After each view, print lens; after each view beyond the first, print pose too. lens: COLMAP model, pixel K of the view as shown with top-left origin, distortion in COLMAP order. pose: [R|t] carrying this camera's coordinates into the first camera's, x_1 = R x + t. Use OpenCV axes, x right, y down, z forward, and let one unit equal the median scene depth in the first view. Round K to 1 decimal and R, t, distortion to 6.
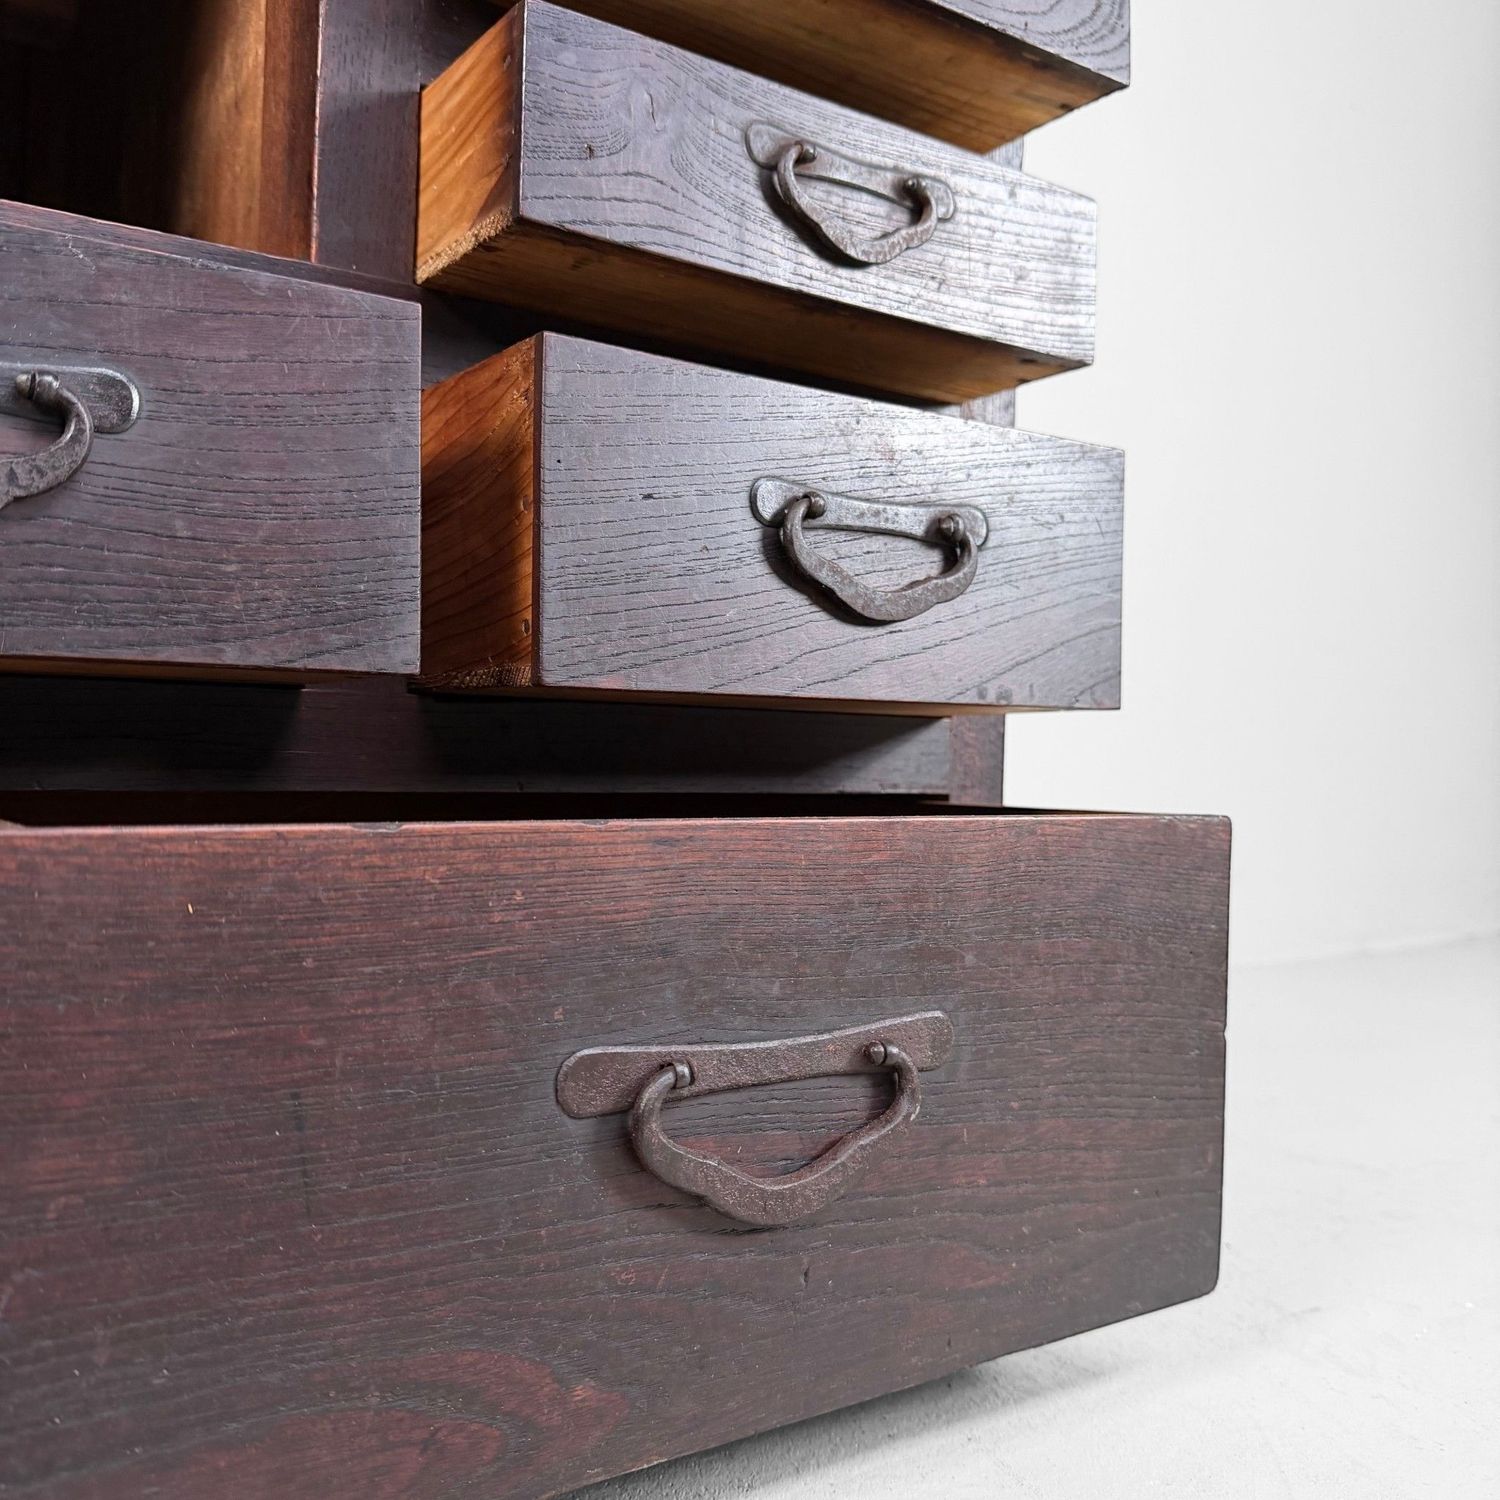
lens RADIAL K [[1401.9, 0, 750.0], [0, 1401.9, 750.0], [0, 0, 1]] dist [0.178845, -0.383658]
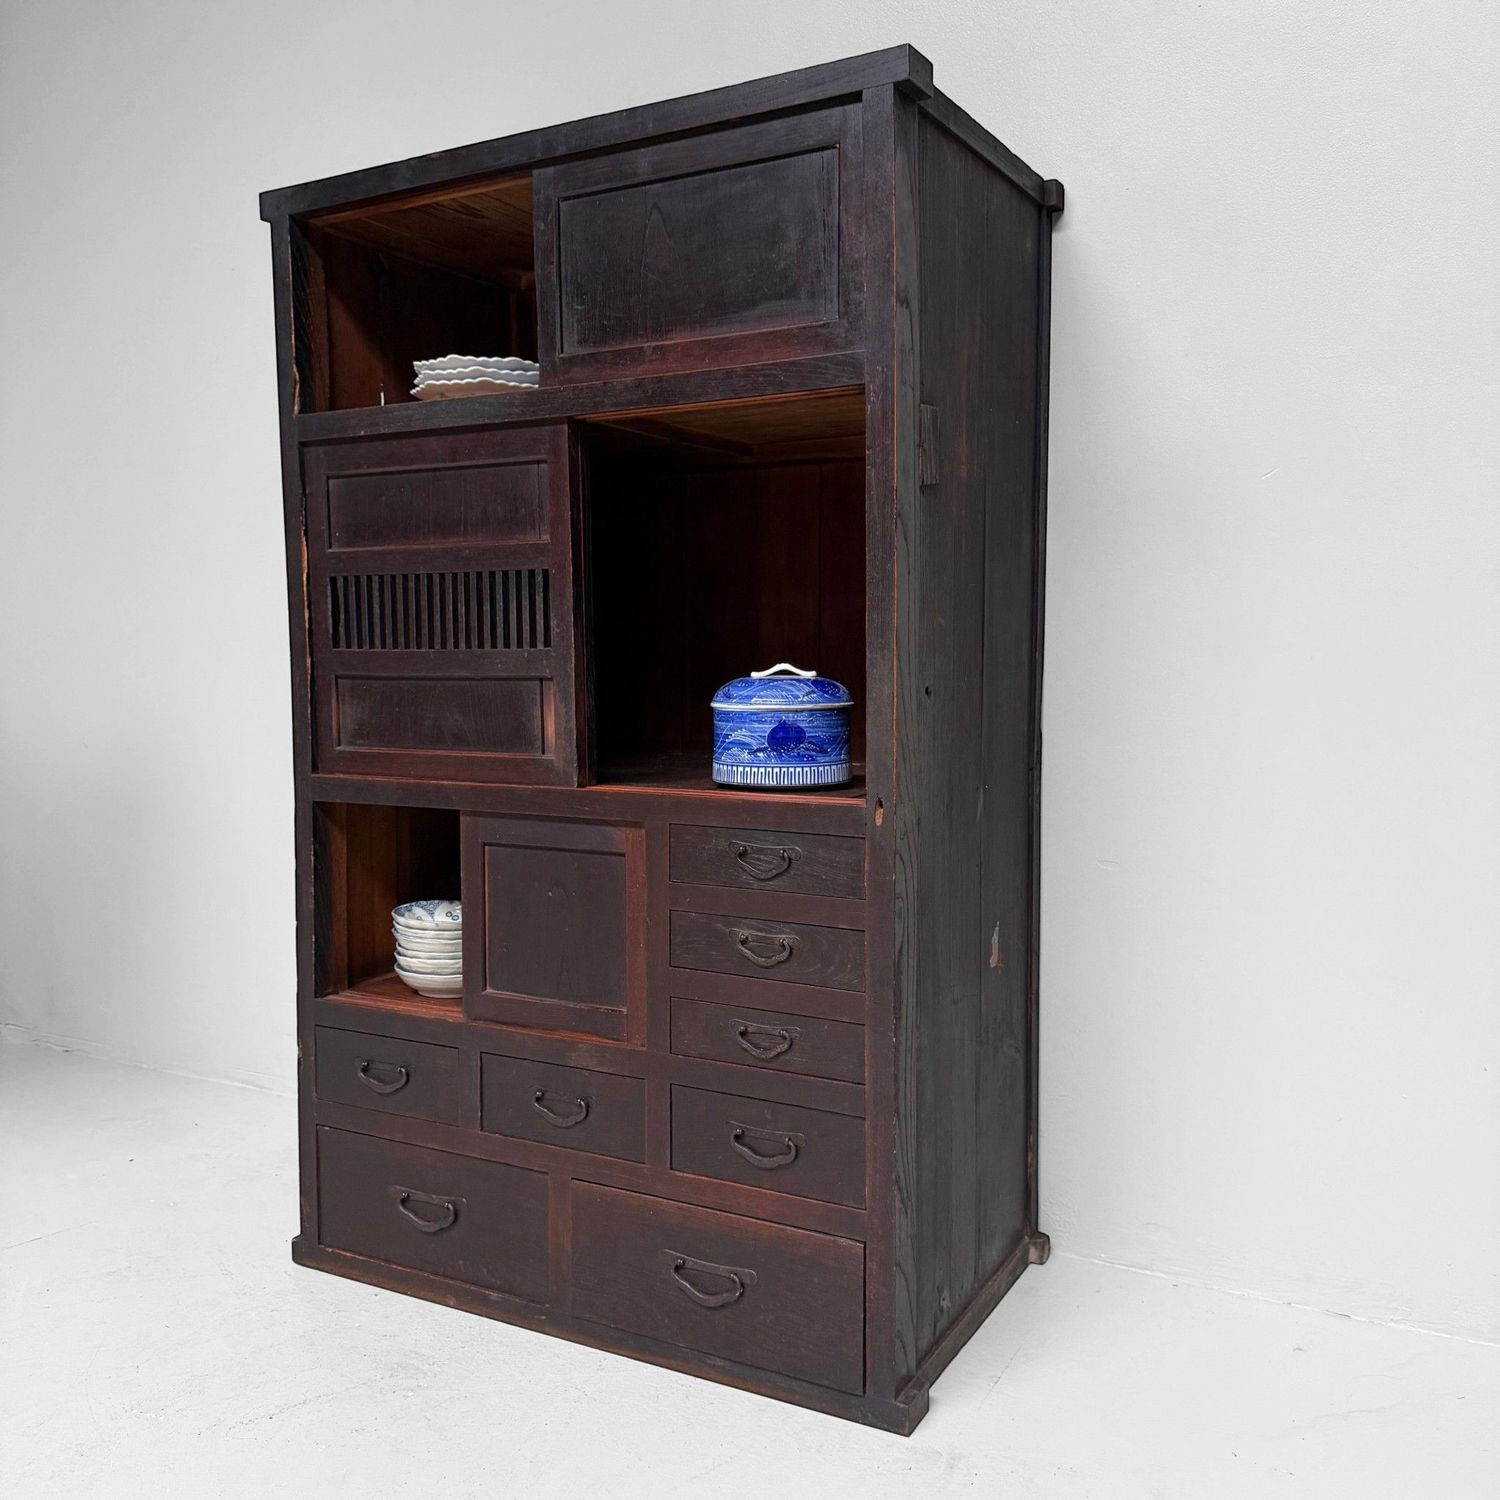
lens RADIAL K [[1401.9, 0, 750.0], [0, 1401.9, 750.0], [0, 0, 1]] dist [0.178845, -0.383658]
pose [[0.446146, 0.046525, -0.893750, 3.851660], [0.026368, 0.997531, 0.065090, -1.611012], [0.894572, -0.052606, 0.443817, -0.687409]]
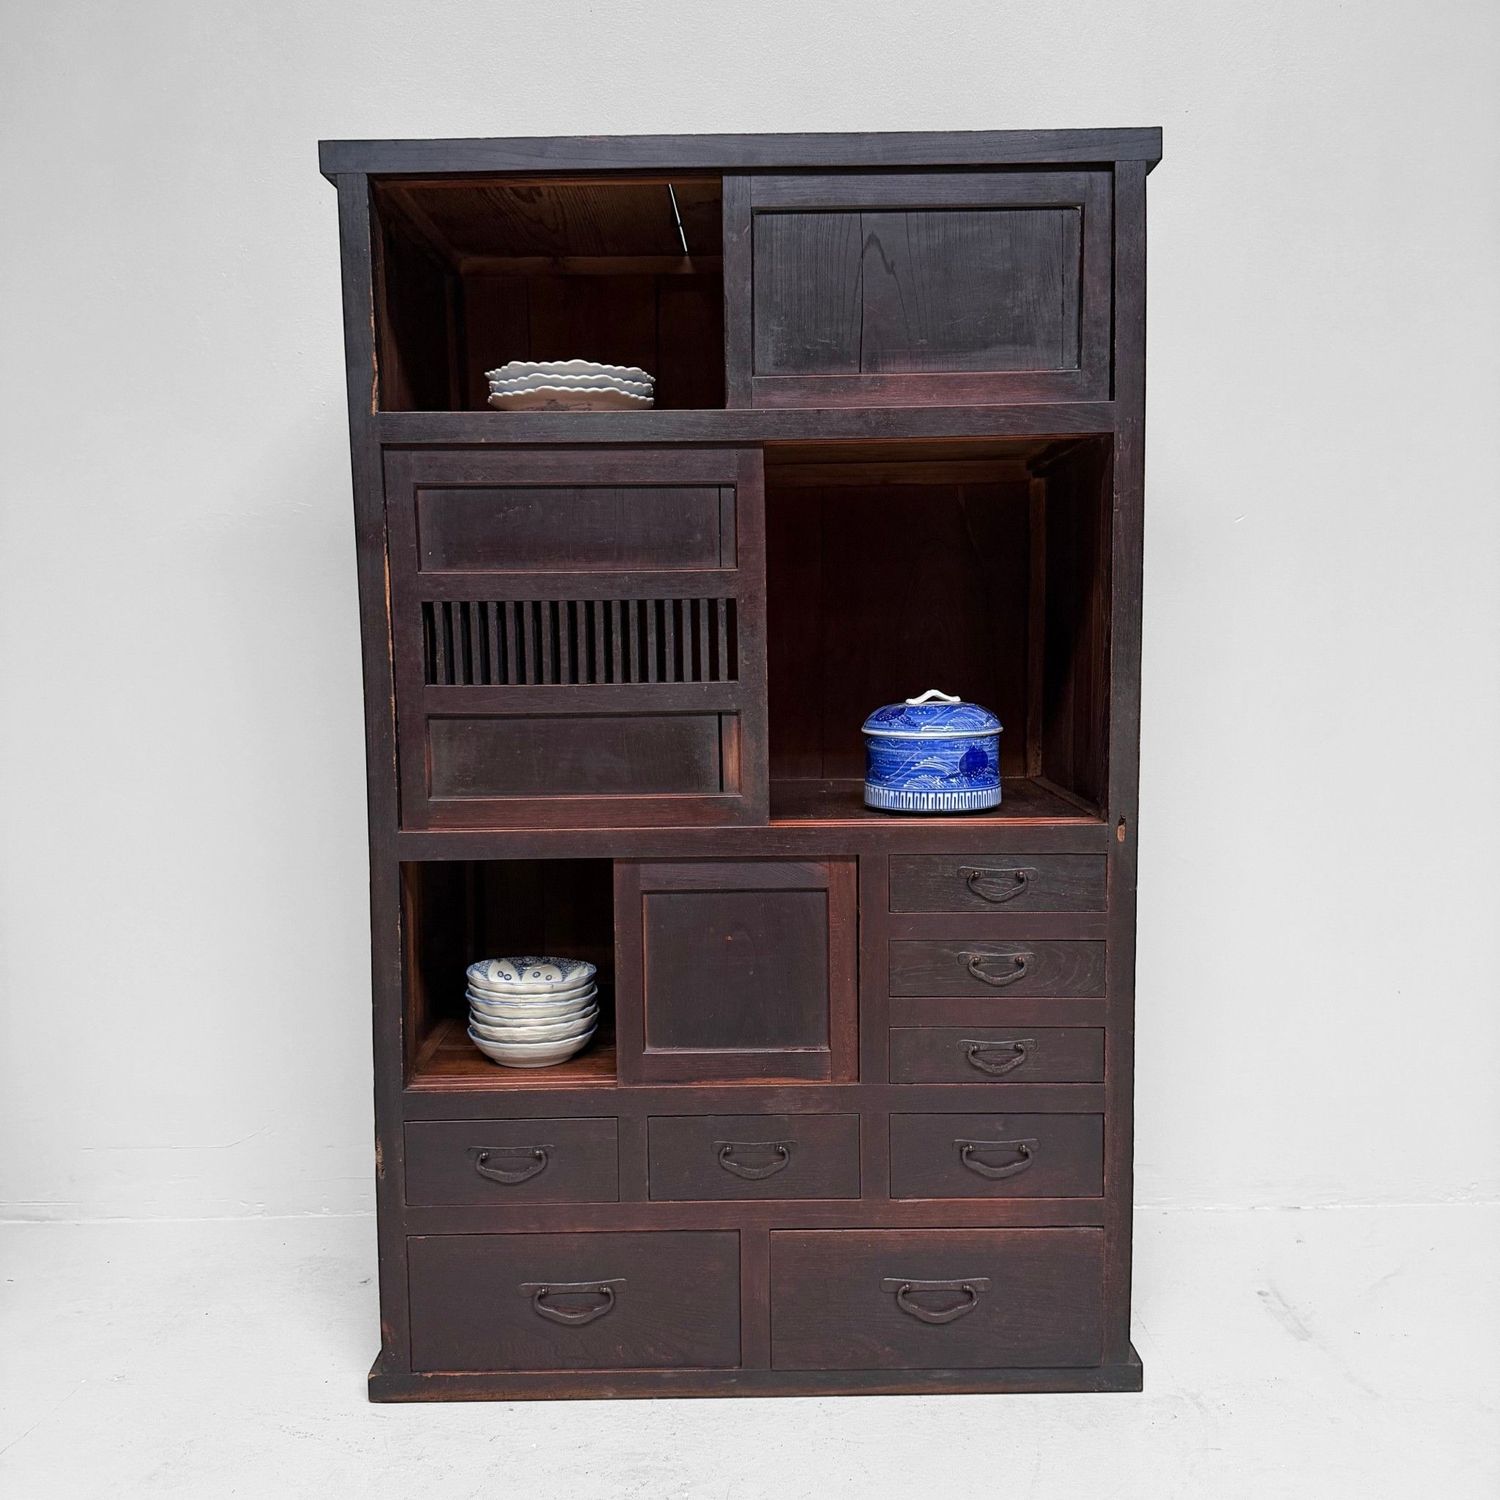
lens RADIAL K [[1401.9, 0, 750.0], [0, 1401.9, 750.0], [0, 0, 1]] dist [0.178845, -0.383658]
pose [[0.825892, 0.023703, -0.563330, 1.985775], [0.034683, 0.995088, 0.092717, -1.845963], [0.562760, -0.096112, 0.821014, -2.750755]]
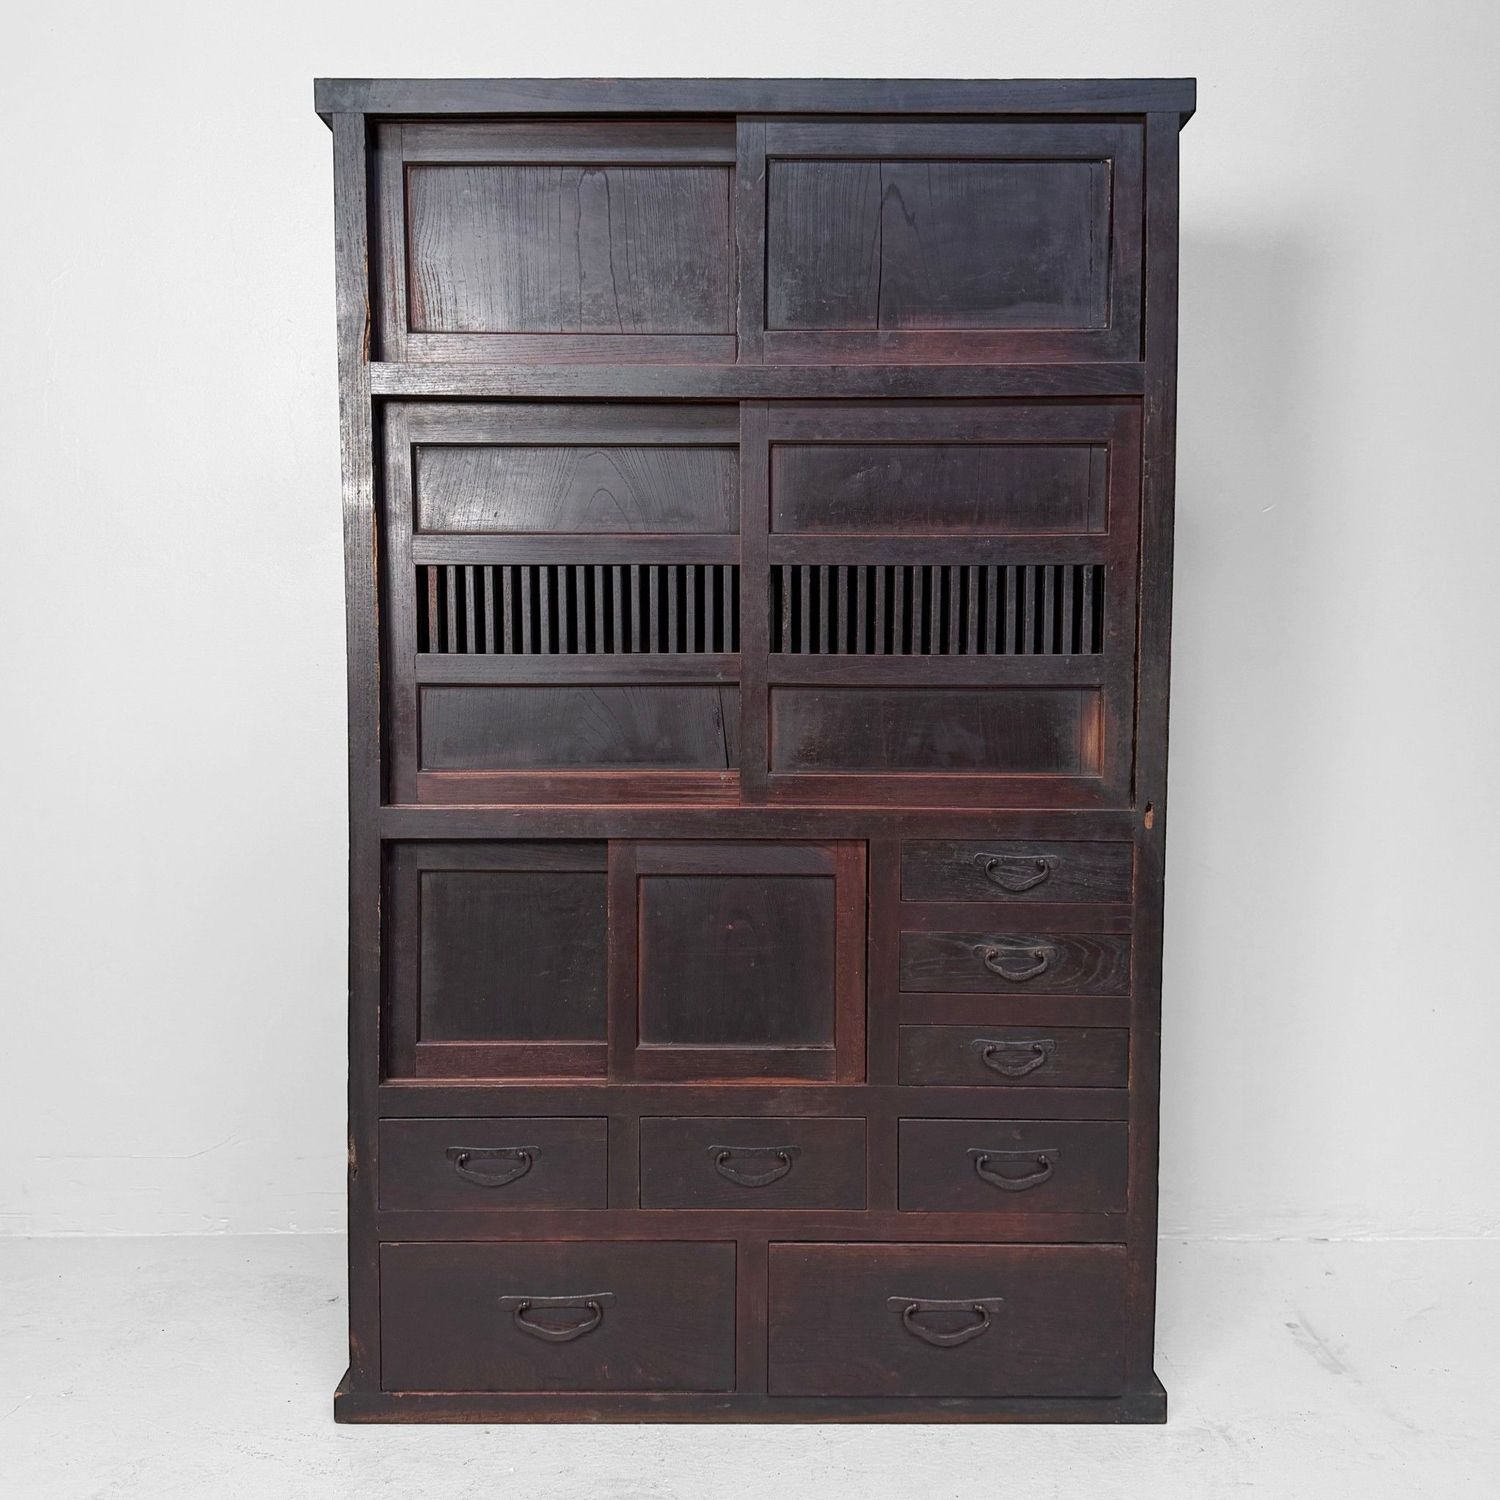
lens RADIAL K [[1401.9, 0, 750.0], [0, 1401.9, 750.0], [0, 0, 1]] dist [0.178845, -0.383658]
pose [[0.825670, 0.015841, -0.563931, 1.840163], [0.018982, 0.998260, 0.055833, -1.604510], [0.563834, -0.056805, 0.823932, -2.576392]]
